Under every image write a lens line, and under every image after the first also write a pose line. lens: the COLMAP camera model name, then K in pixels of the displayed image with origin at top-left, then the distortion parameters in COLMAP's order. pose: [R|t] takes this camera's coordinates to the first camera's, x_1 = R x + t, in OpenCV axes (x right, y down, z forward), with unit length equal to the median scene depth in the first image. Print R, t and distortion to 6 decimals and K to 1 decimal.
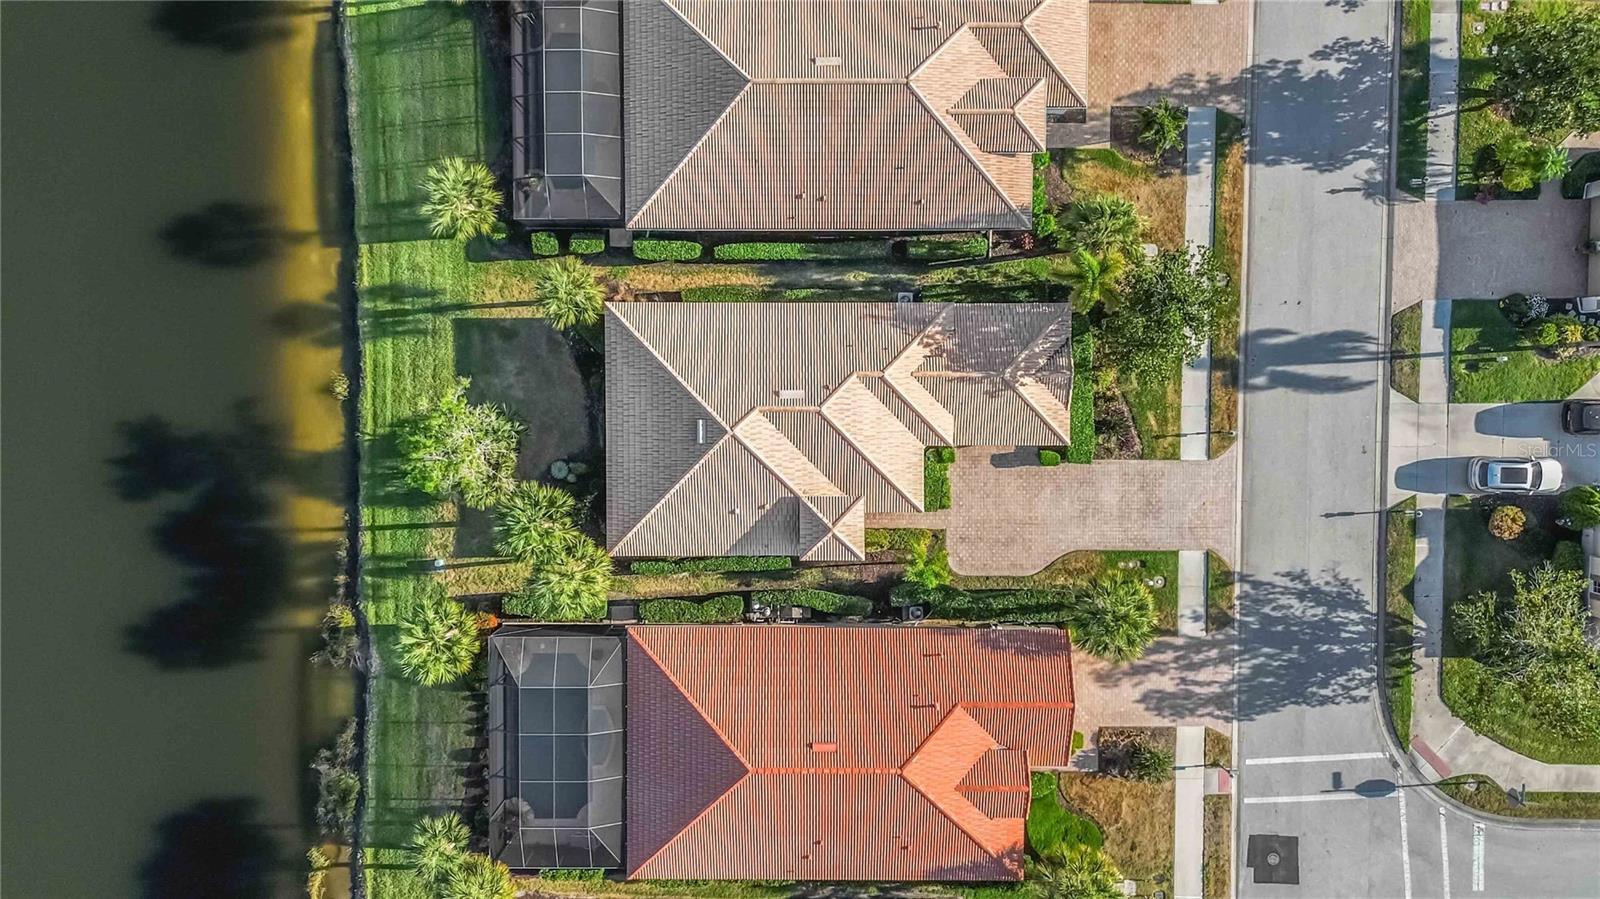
lens RADIAL K [[1133.1, 0, 800.0], [0, 1133.1, 449.5], [0, 0, 1]] dist [0.070338, -0.067069]
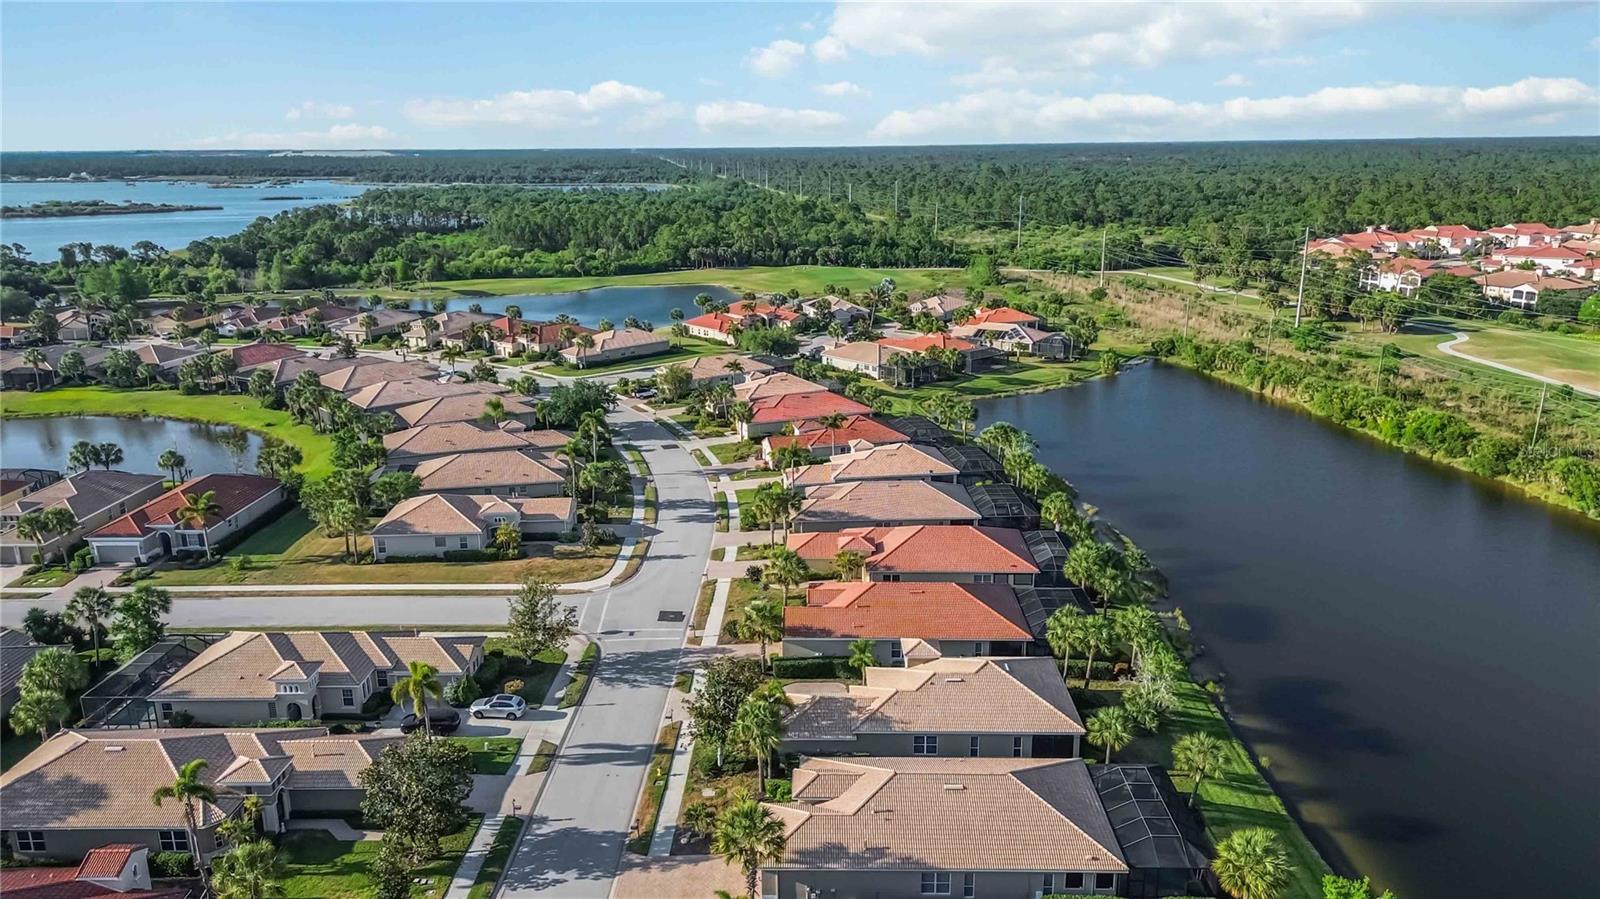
lens RADIAL K [[1131.3, 0, 797.3], [0, 1131.3, 420.9], [0, 0, 1]] dist [0.070187, -0.067285]
pose [[-0.999559, 0.008441, 0.028457, 0.148903], [0.024890, -0.283975, 0.958509, -1.372893], [0.016172, 0.958795, 0.283639, 0.160781]]
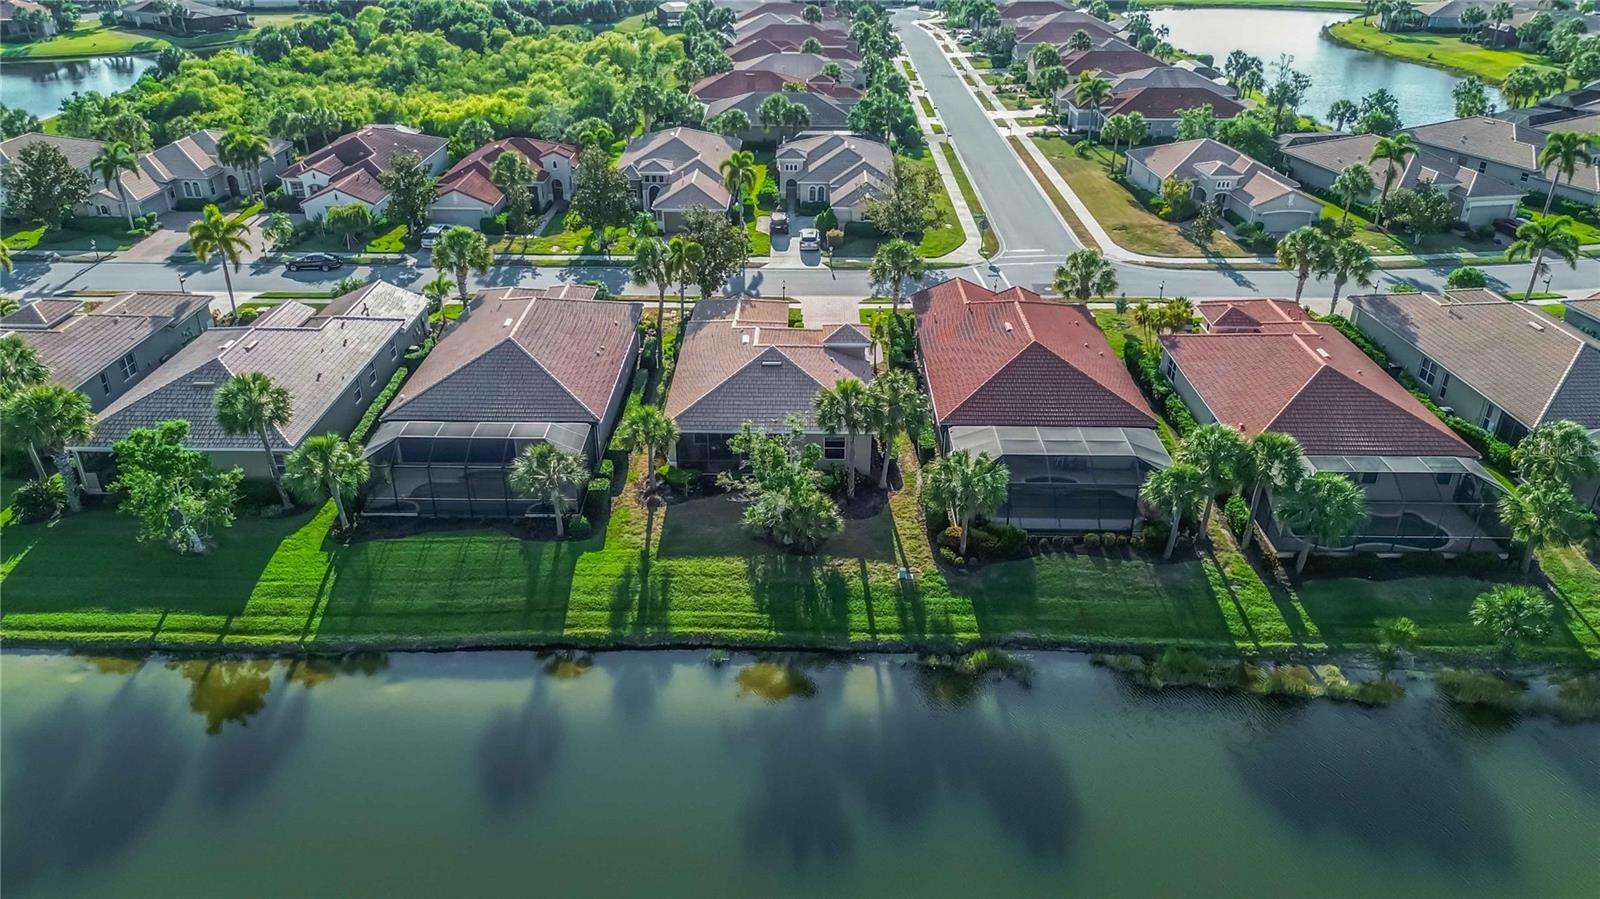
lens RADIAL K [[1133.1, 0, 800.0], [0, 1133.1, 449.5], [0, 0, 1]] dist [0.070338, -0.067069]
pose [[0.005997, -0.453655, 0.891157, -1.140812], [0.999011, -0.036550, -0.025329, 0.040028], [0.044063, 0.890427, 0.452987, 0.467306]]
